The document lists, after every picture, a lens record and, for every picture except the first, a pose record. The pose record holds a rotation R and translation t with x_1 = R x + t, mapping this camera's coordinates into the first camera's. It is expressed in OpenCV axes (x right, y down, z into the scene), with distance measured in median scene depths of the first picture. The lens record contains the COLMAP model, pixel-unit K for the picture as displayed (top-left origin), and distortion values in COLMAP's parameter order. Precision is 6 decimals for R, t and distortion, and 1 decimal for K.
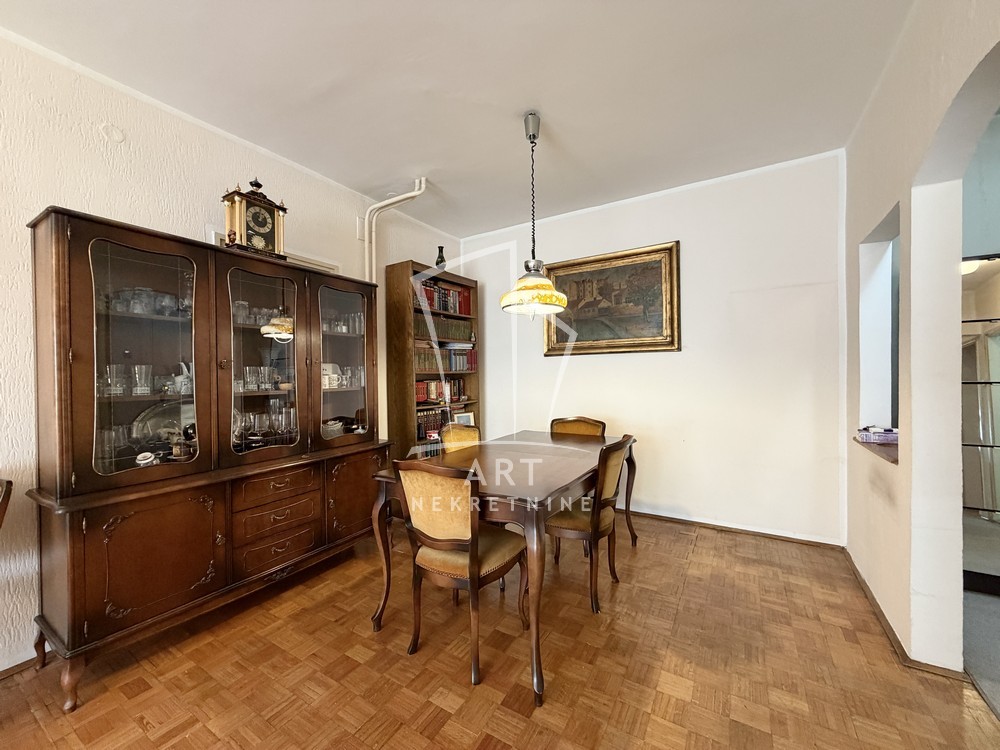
lens RADIAL K [[399.5, 0, 529.1], [0, 399.5, 382.9], [0, 0, 1]] dist [-0.002355, -0.001275]
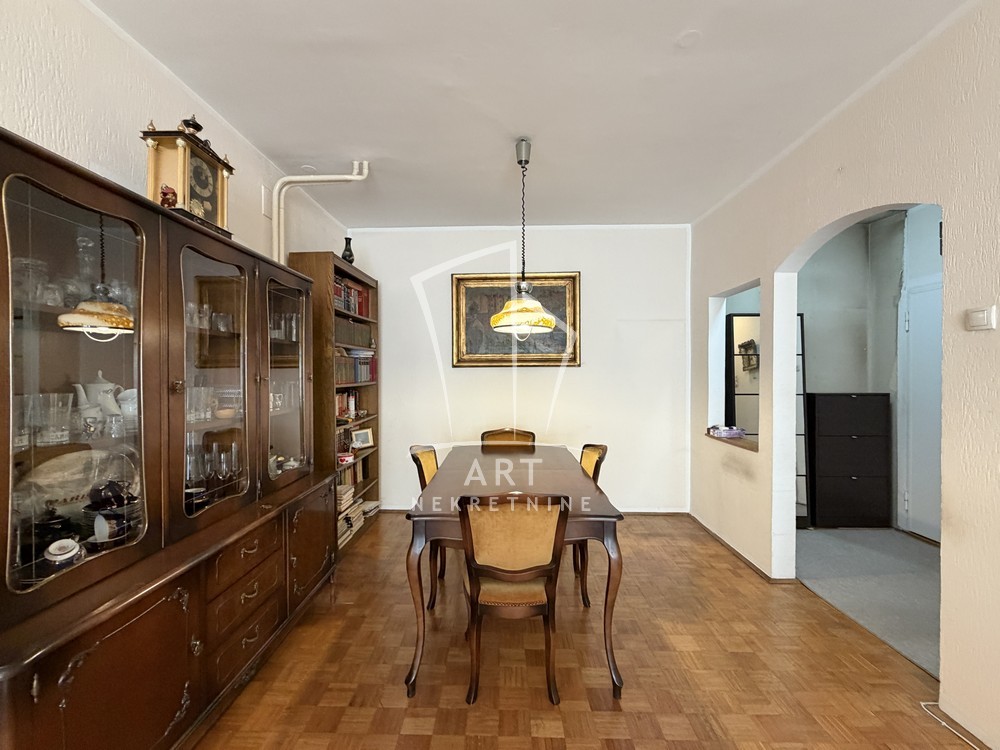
lens RADIAL K [[399.5, 0, 522.8], [0, 399.5, 381.6], [0, 0, 1]] dist [-0.002355, -0.001275]
pose [[0.867989, 0.003027, 0.496574, -0.464625], [-0.001270, 0.999992, -0.003877, -0.042569], [-0.496581, 0.002735, 0.867986, 0.100115]]
